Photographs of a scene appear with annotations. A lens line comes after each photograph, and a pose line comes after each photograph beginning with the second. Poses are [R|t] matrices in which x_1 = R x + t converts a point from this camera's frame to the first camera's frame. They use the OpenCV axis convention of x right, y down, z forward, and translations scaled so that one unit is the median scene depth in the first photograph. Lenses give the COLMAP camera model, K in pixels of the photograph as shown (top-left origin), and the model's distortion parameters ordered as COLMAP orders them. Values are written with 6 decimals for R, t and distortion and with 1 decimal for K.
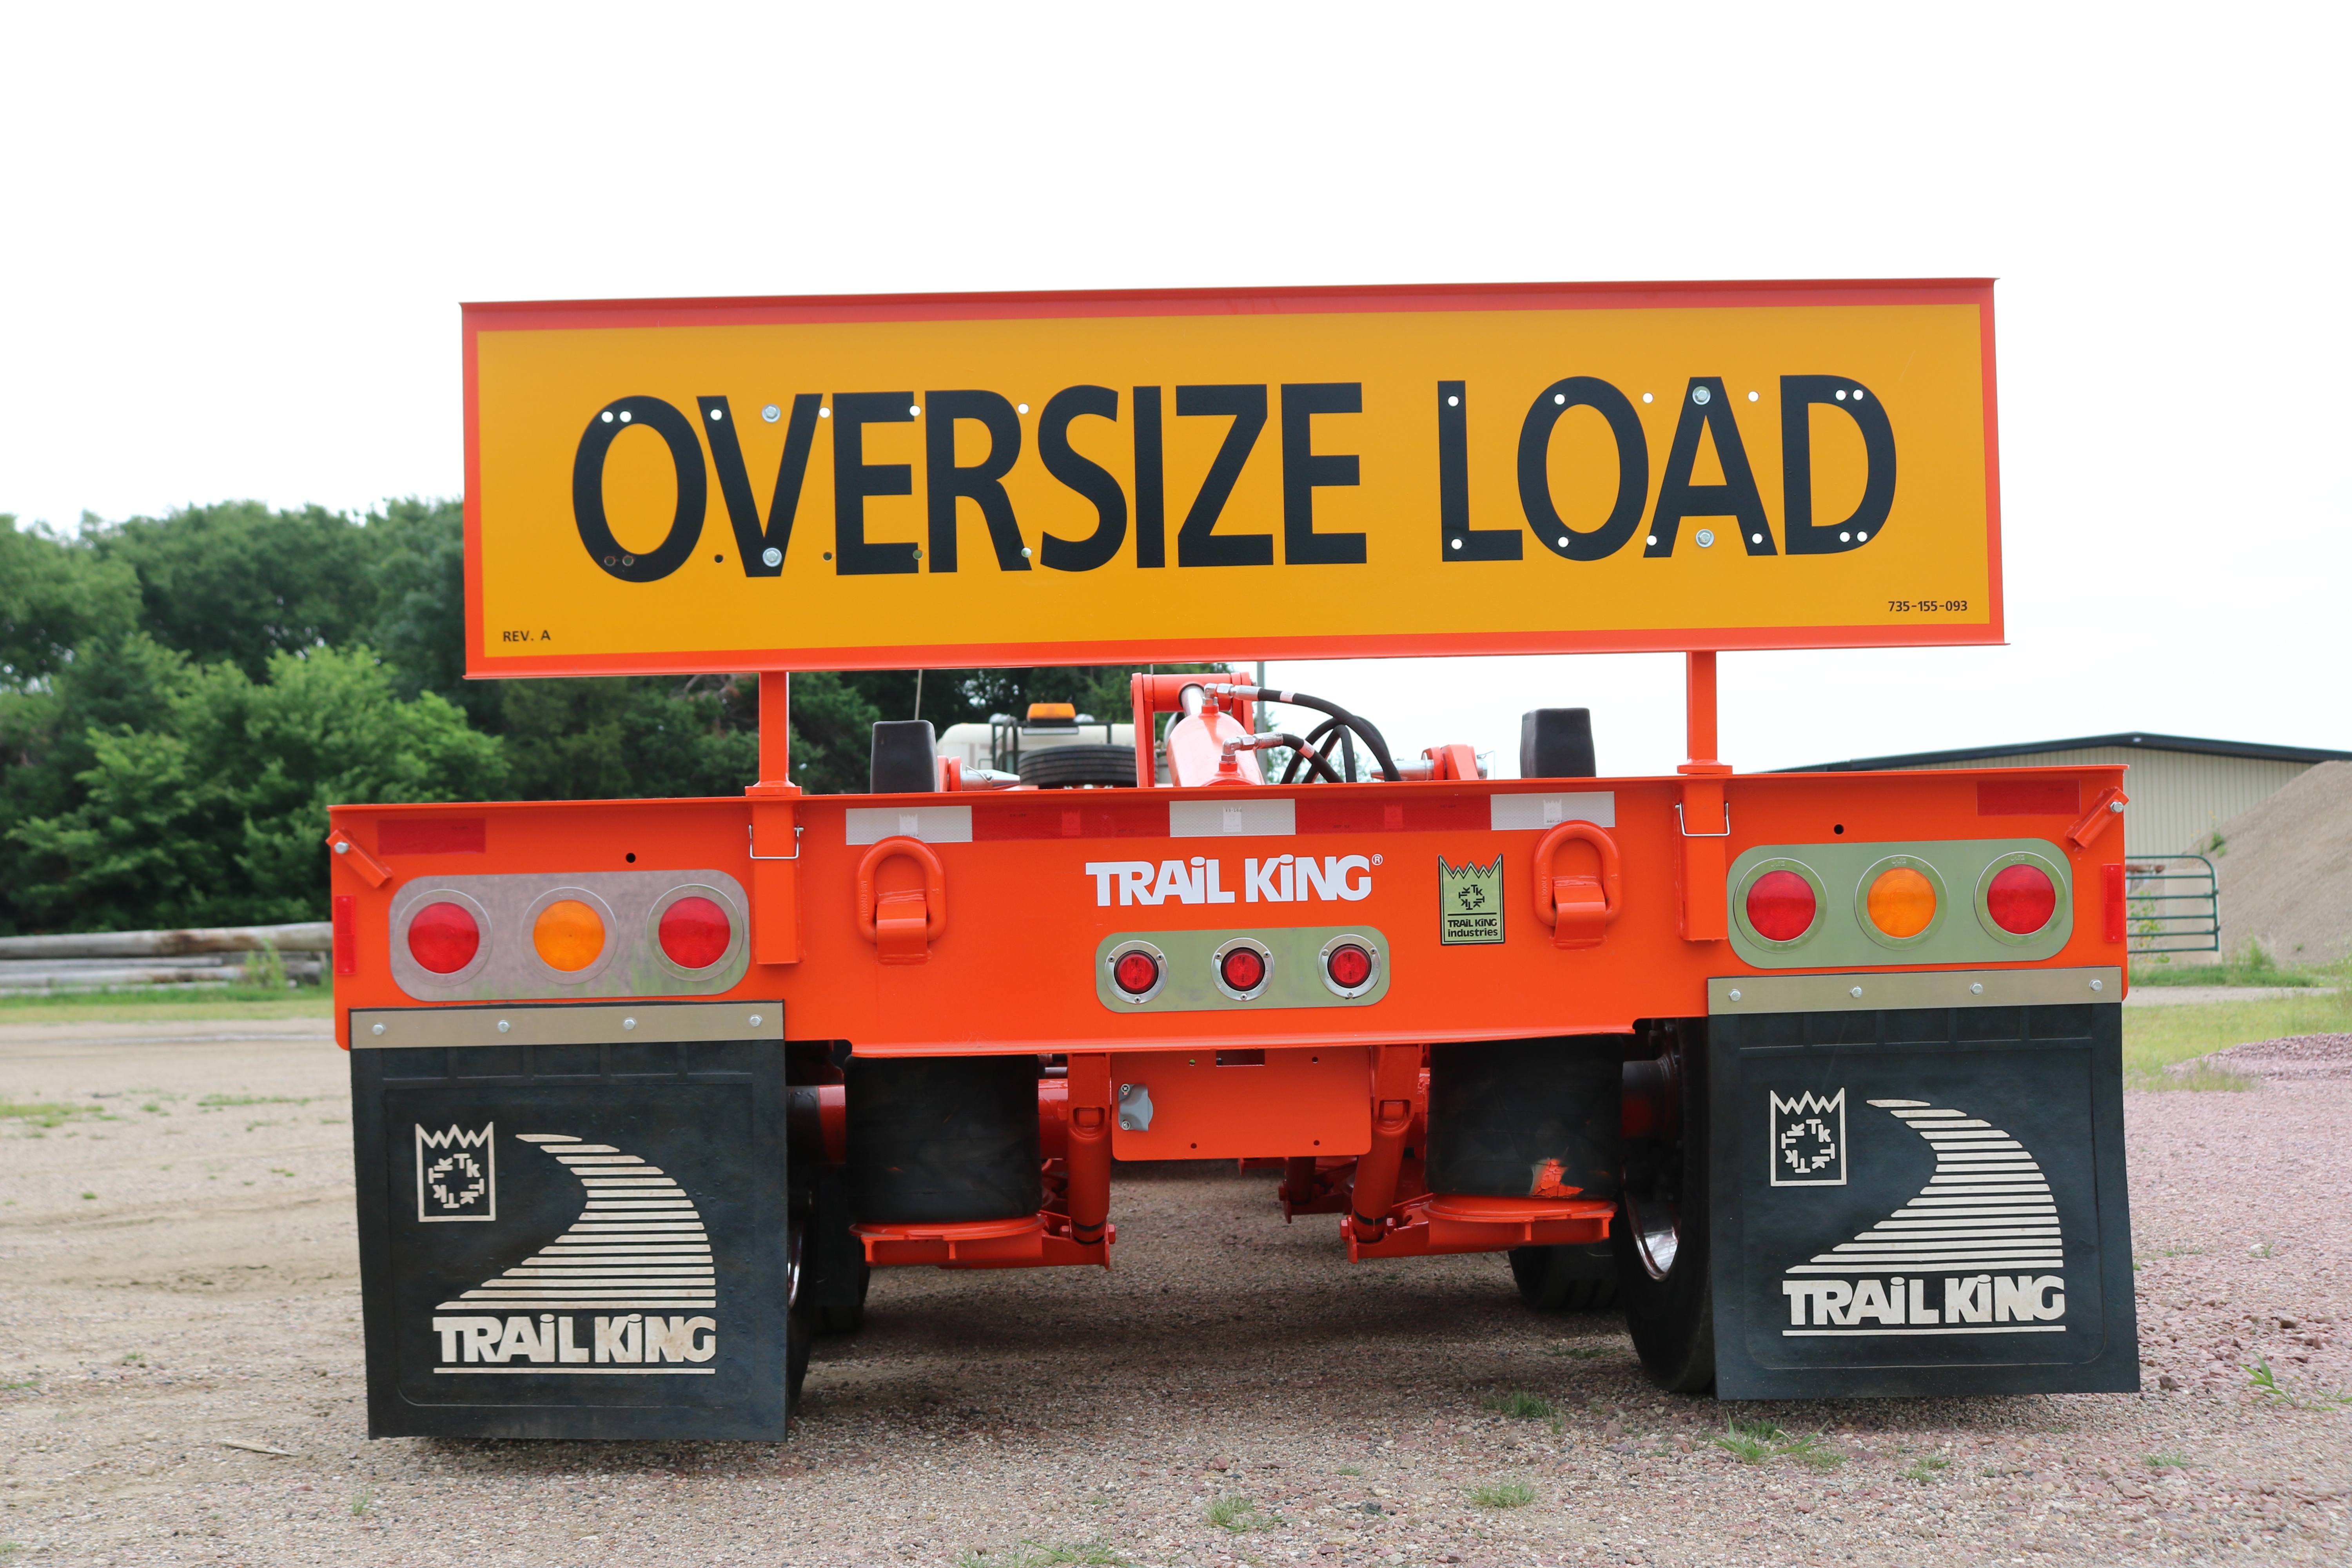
lens RADIAL K [[2886.6, 0, 1164.1], [0, 2886.6, 783.0], [0, 0, 1]] dist [-0.079671, 0.000000]
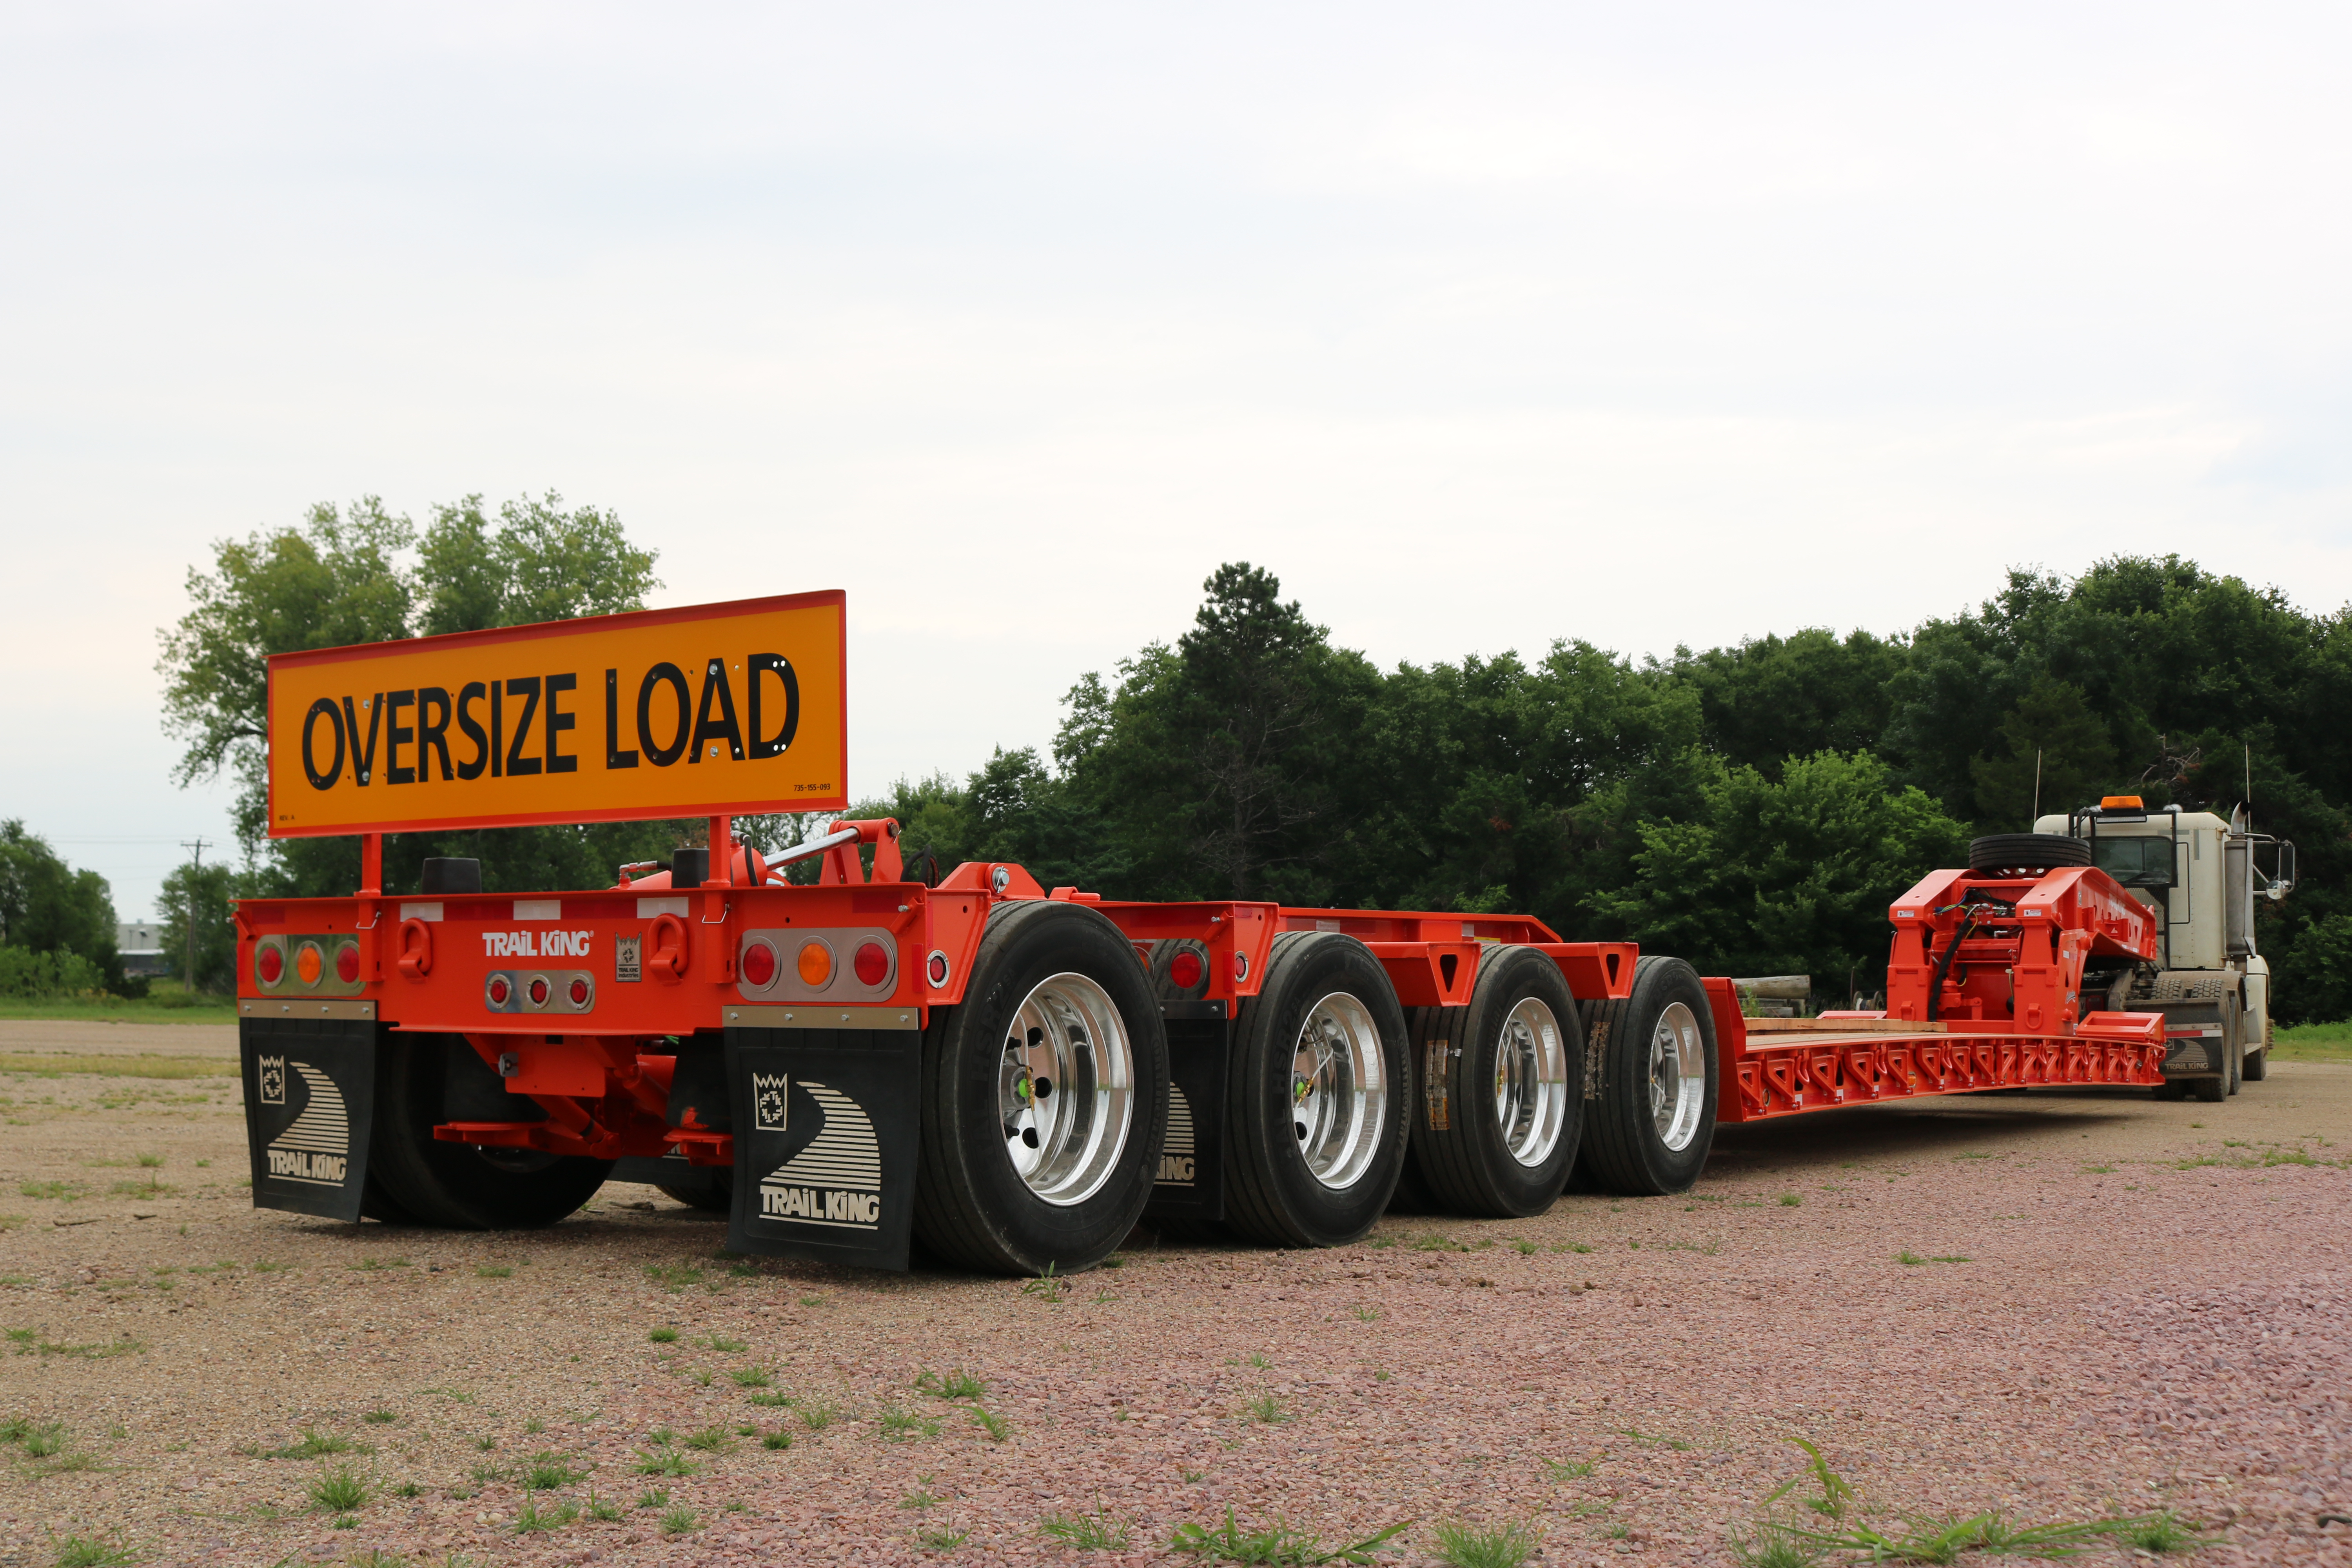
lens RADIAL K [[2403.4, 0, 1167.8], [0, 2403.4, 775.4], [0, 0, 1]] dist [-0.084750, 0.000000]
pose [[0.822504, -0.024567, -0.568228, 1.229943], [0.004570, 0.999320, -0.036591, -0.016240], [0.568740, 0.027499, 0.822057, -0.034574]]
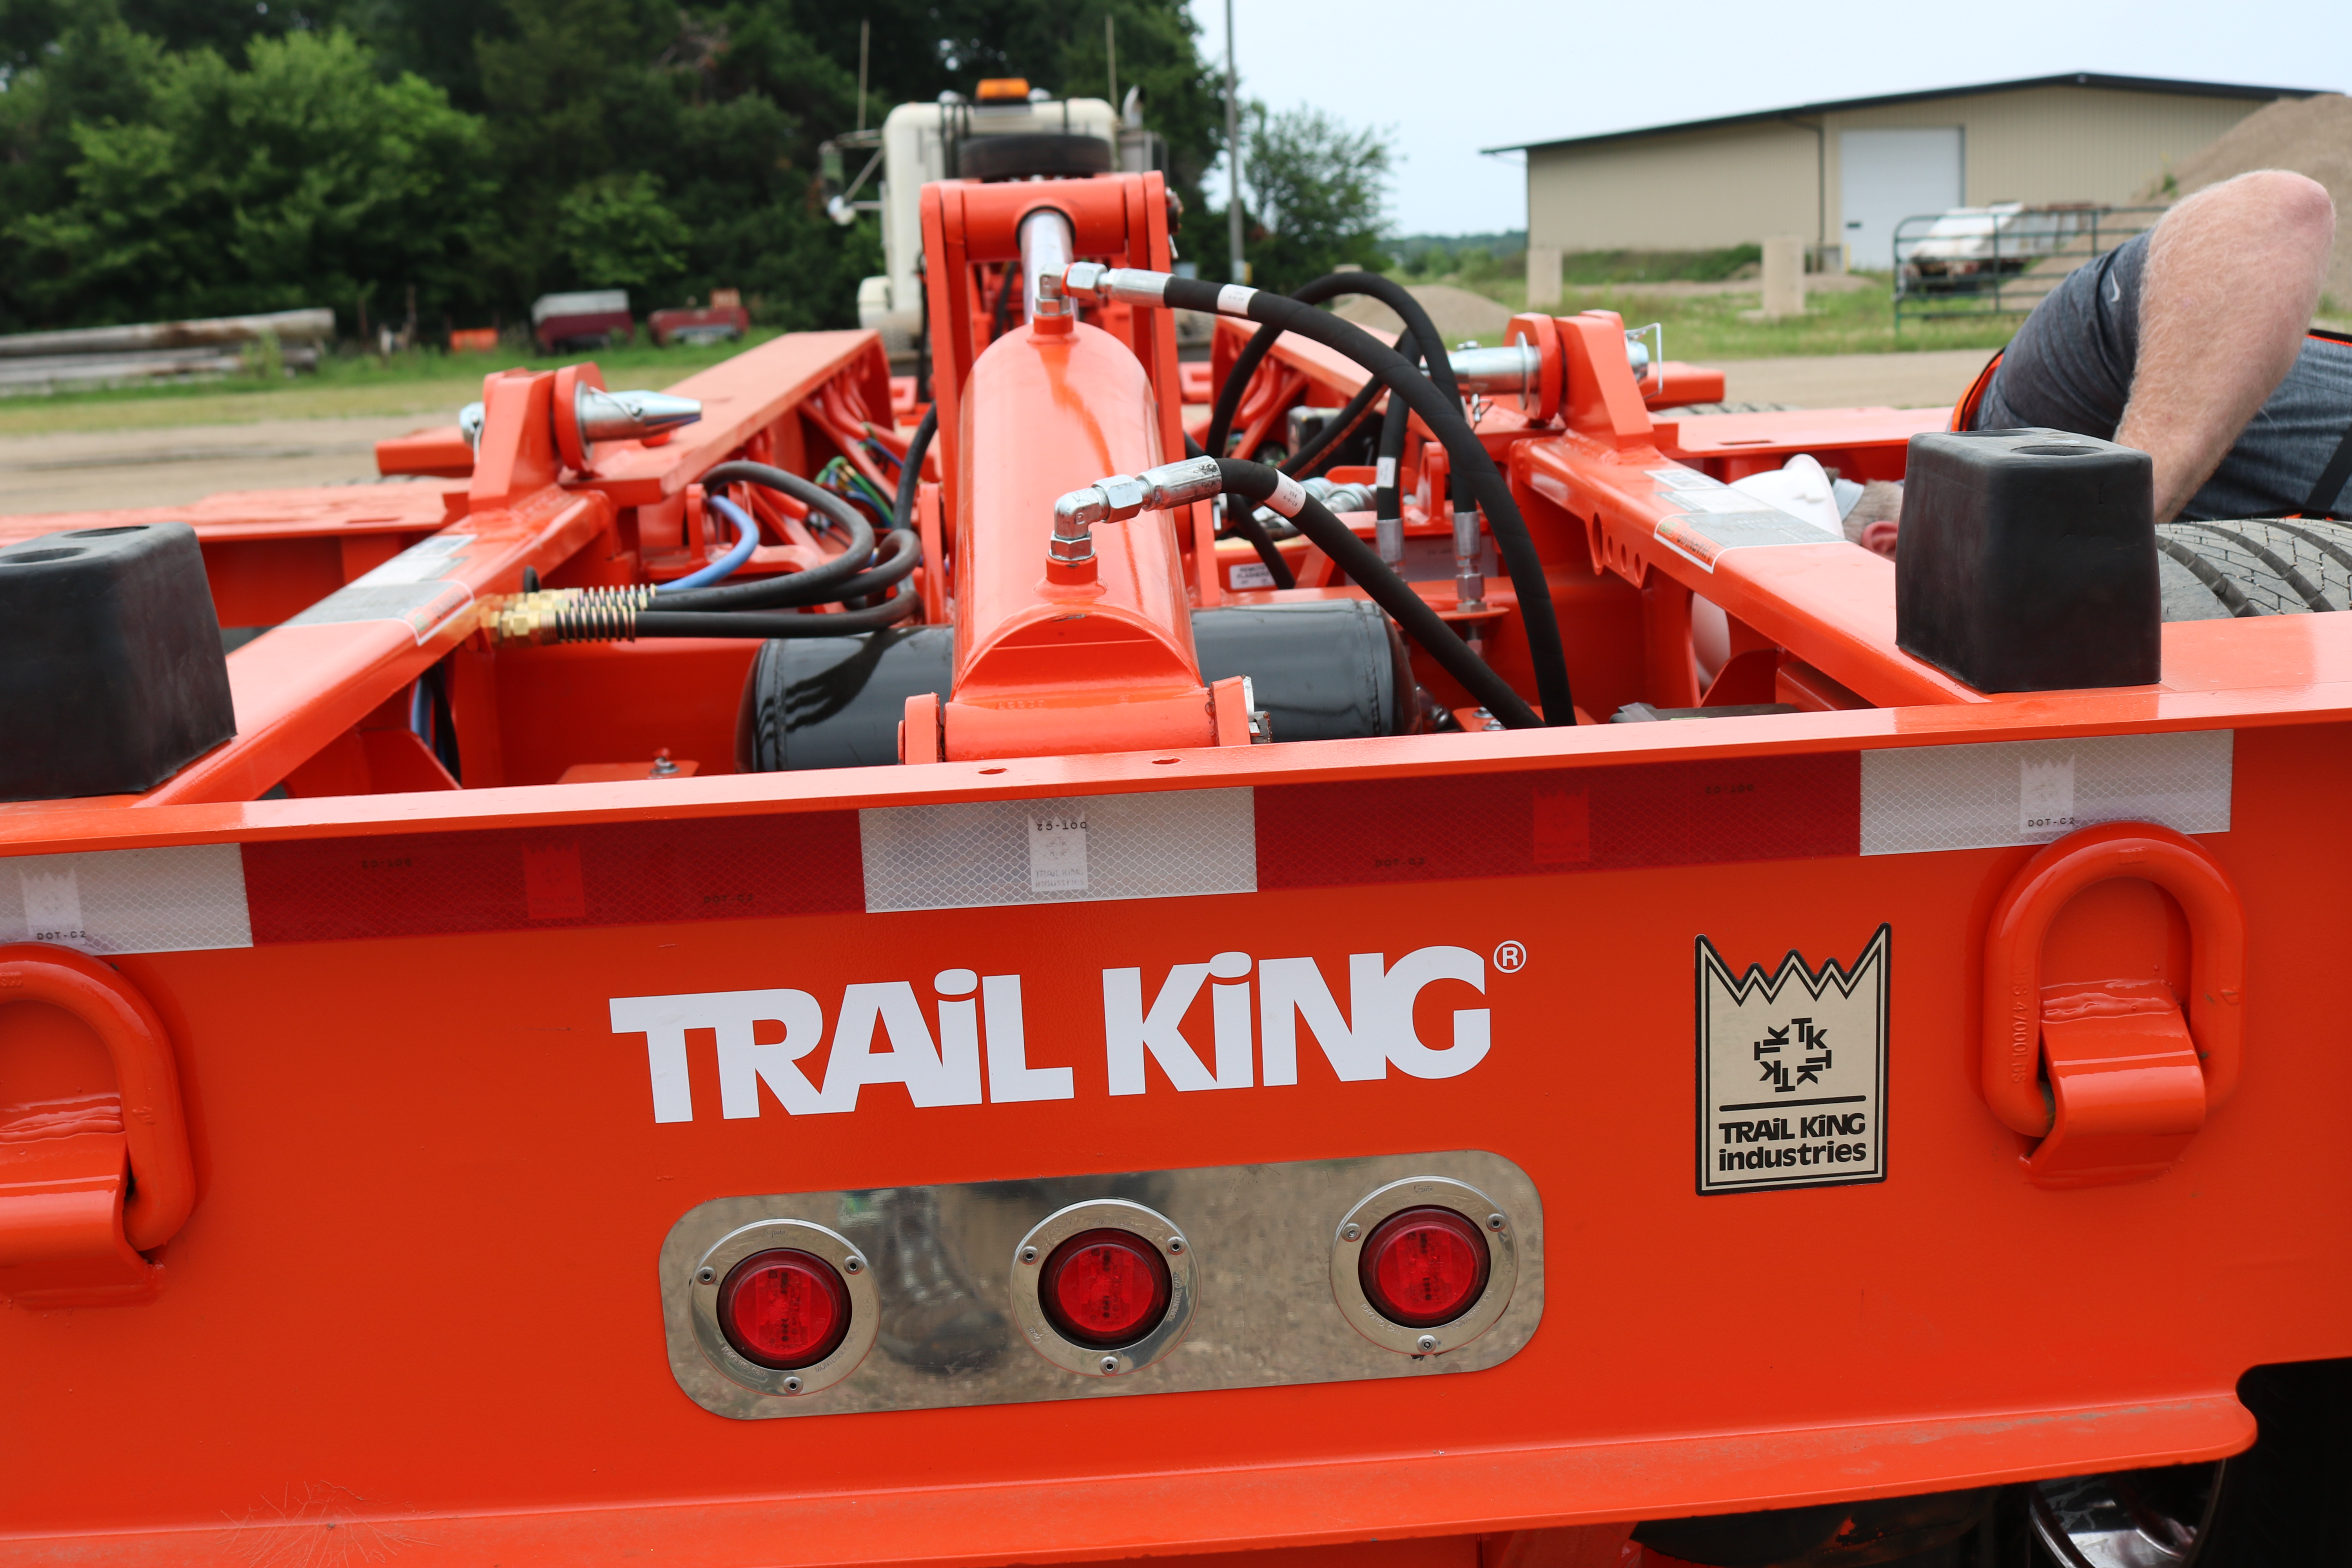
lens RADIAL K [[2662.6, 0, 1181.8], [0, 2662.6, 776.7], [0, 0, 1]] dist [-0.059710, 0.000000]
pose [[0.999553, -0.028569, 0.008769, 0.034882], [0.025700, 0.971508, 0.235608, -0.064558], [-0.015250, -0.235278, 0.971809, 0.713249]]
